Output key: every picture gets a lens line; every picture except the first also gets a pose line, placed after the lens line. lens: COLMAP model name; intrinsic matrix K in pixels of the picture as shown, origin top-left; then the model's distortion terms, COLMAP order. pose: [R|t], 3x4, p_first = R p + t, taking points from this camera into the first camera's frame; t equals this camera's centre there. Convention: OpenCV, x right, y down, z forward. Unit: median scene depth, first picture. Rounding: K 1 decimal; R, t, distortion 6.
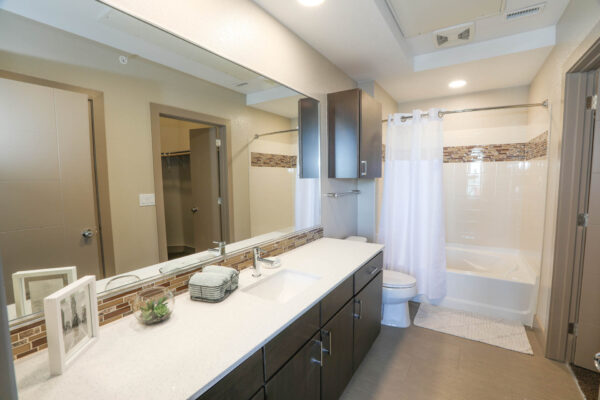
lens RADIAL K [[267.7, 0, 286.9], [0, 267.7, 200.1], [0, 0, 1]] dist [-0.001336, 0.000101]
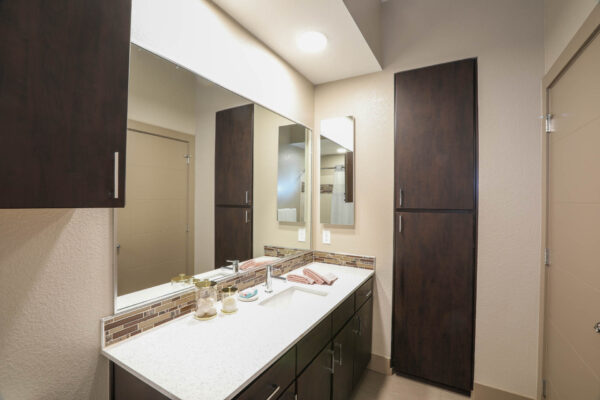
lens RADIAL K [[276.6, 0, 300.0], [0, 276.6, 200.0], [0, 0, 1]] dist [0.001343, -0.000008]
pose [[0.994311, 0.027356, 0.102948, -0.114579], [-0.017714, 0.995467, -0.093438, 0.017539], [-0.105037, 0.091083, 0.990288, -0.143497]]
